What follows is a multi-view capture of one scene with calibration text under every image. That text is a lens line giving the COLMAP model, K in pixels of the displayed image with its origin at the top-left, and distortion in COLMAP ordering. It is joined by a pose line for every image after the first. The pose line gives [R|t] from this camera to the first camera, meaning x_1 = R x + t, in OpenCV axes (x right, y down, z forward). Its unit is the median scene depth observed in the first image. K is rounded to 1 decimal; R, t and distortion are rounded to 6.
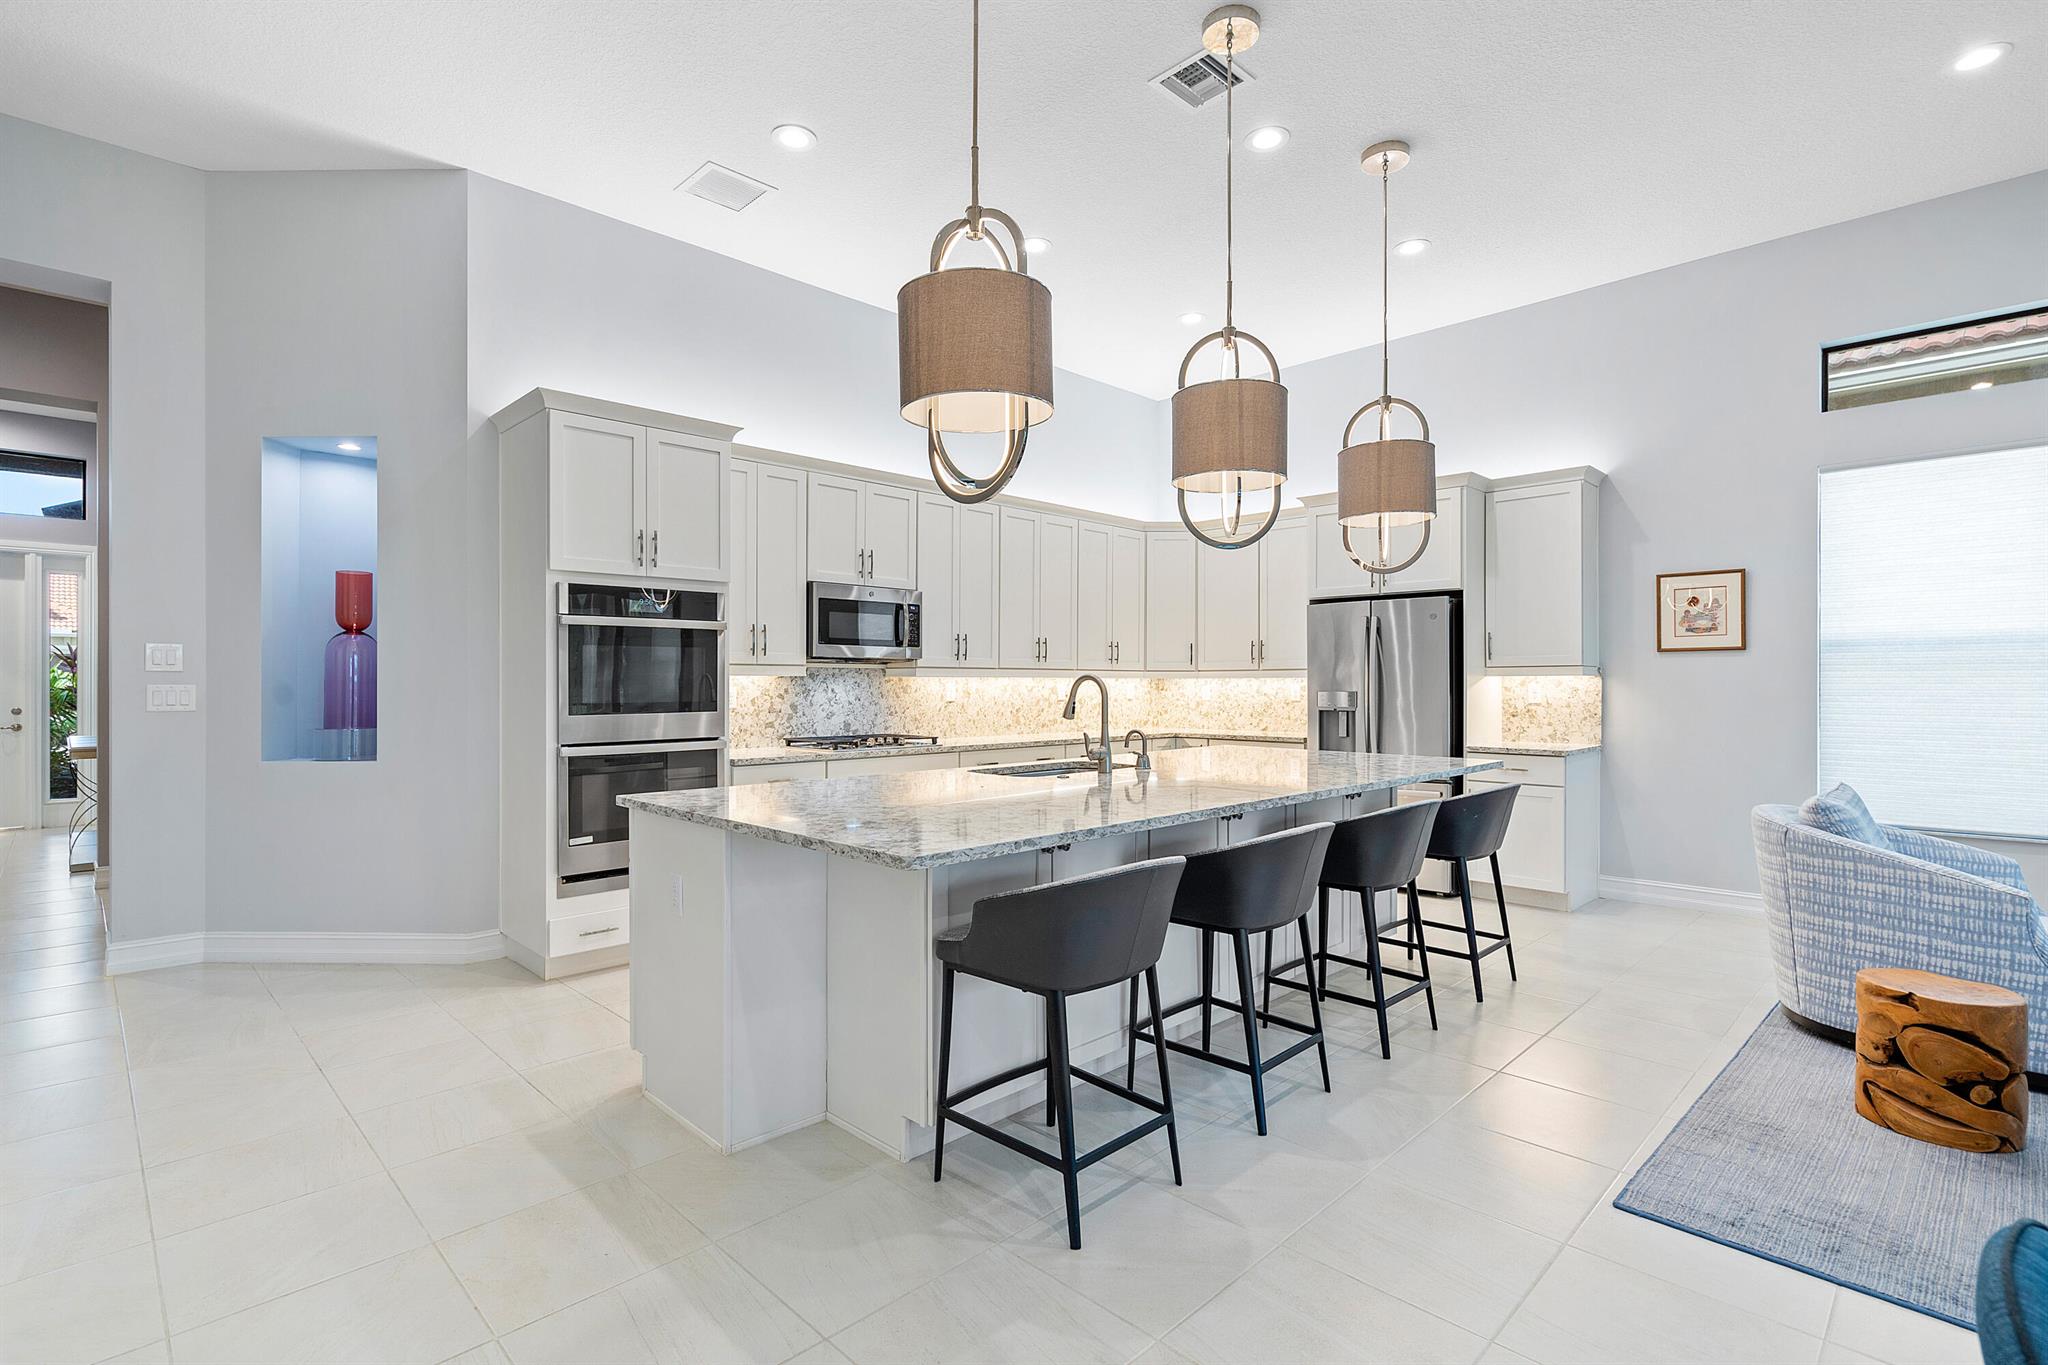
lens RADIAL K [[977.4, 0, 1024.0], [0, 977.4, 682.5], [0, 0, 1]] dist [-0.000570, 0.000203]
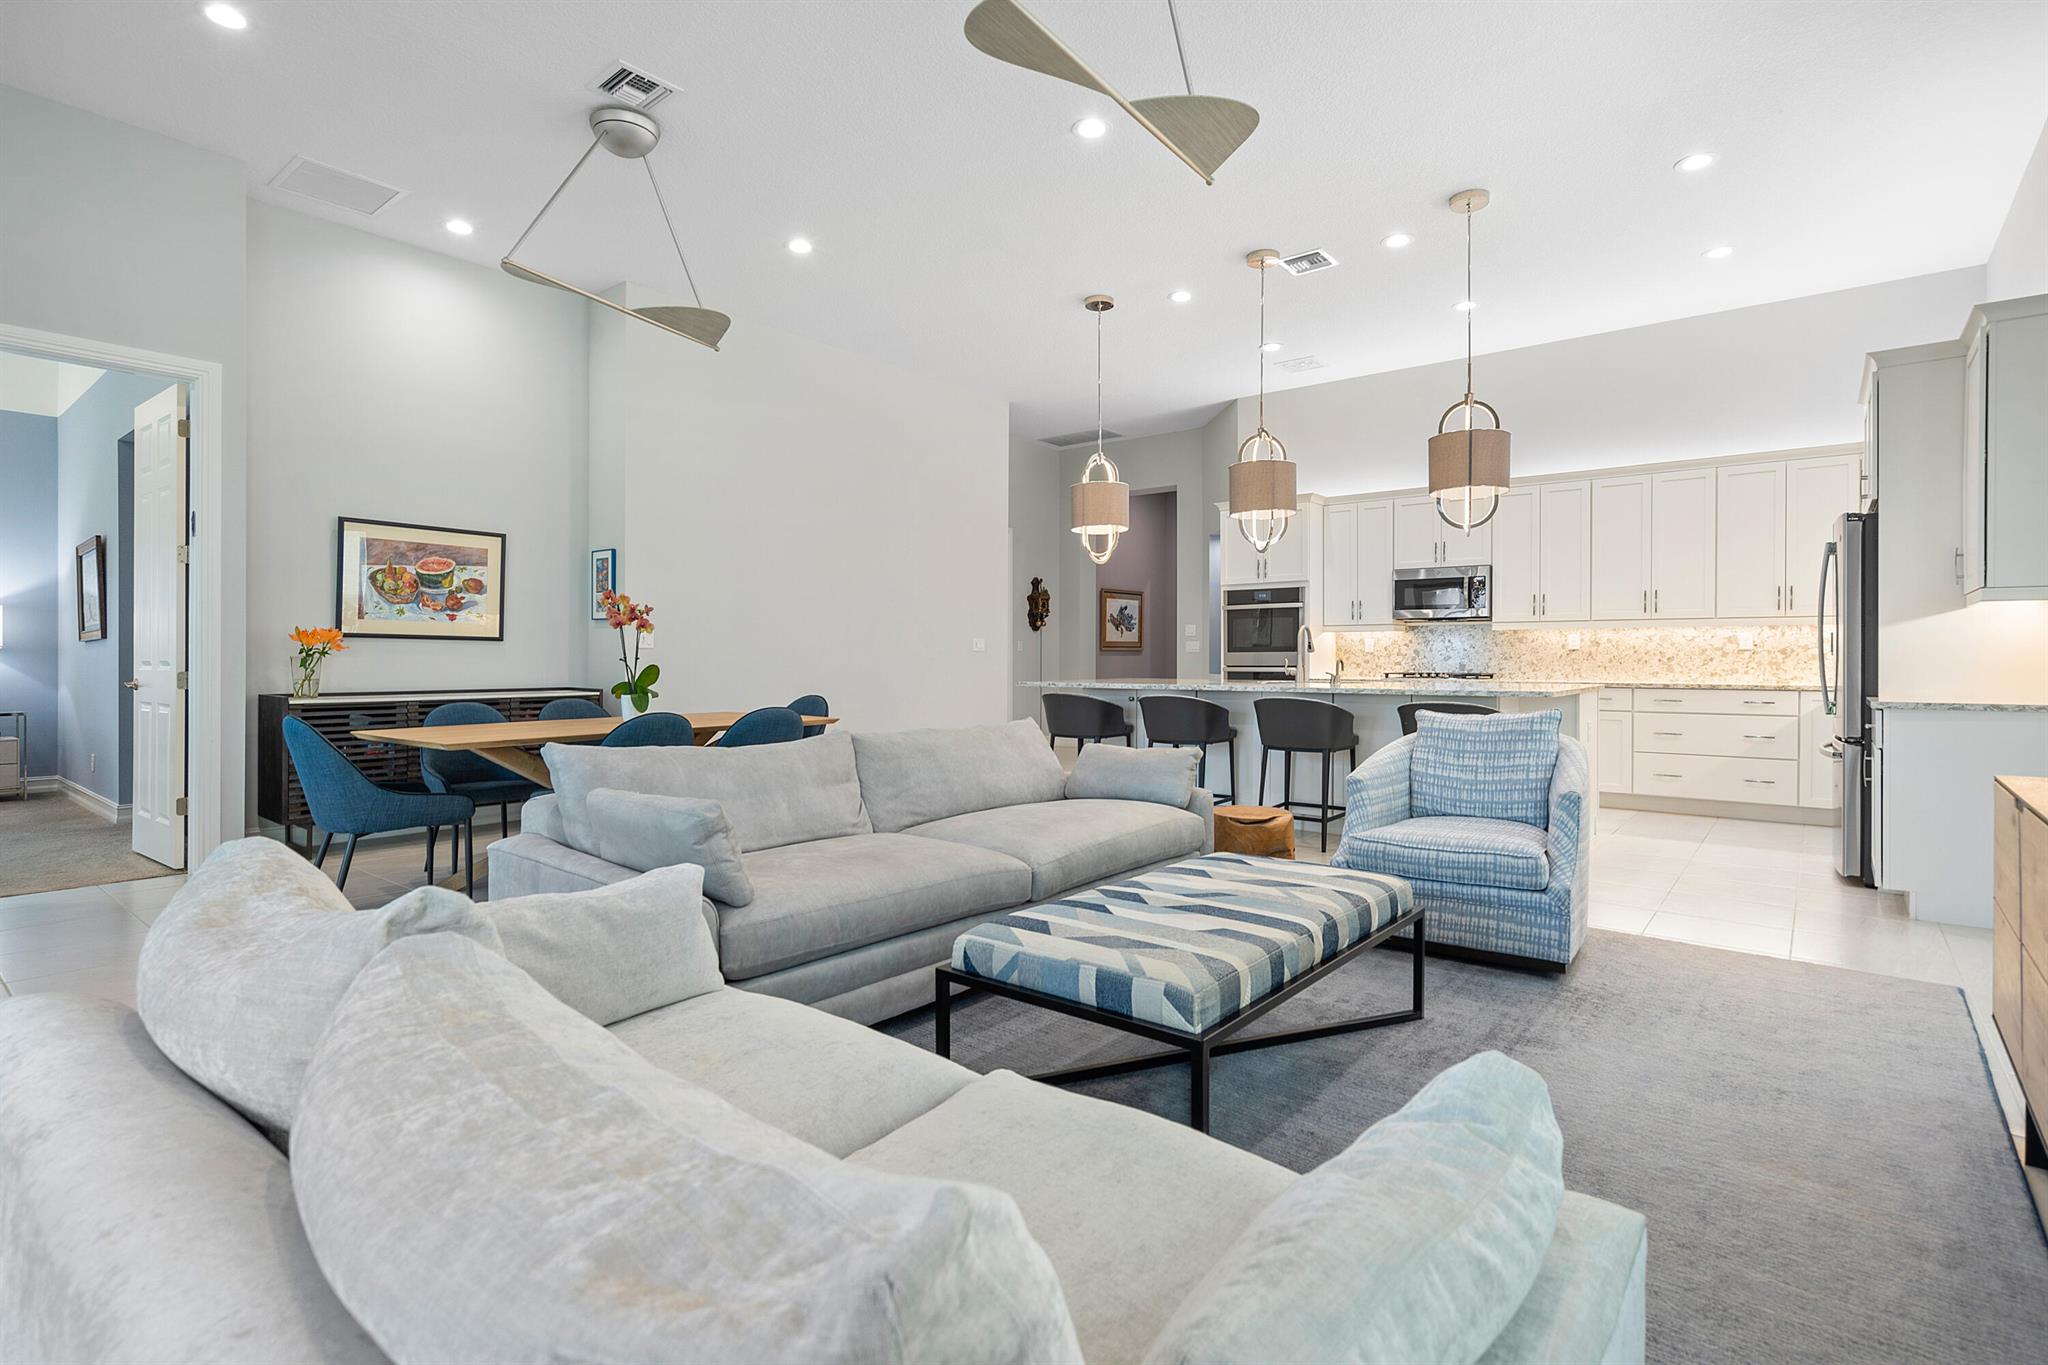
lens RADIAL K [[1004.2, 0, 993.5], [0, 1004.2, 659.9], [0, 0, 1]] dist [0.000624, 0.000318]
pose [[0.085614, 0.003966, -0.996320, 1.269278], [0.001620, 0.999990, 0.004120, 0.030191], [0.996327, -0.001967, 0.085607, 0.226806]]
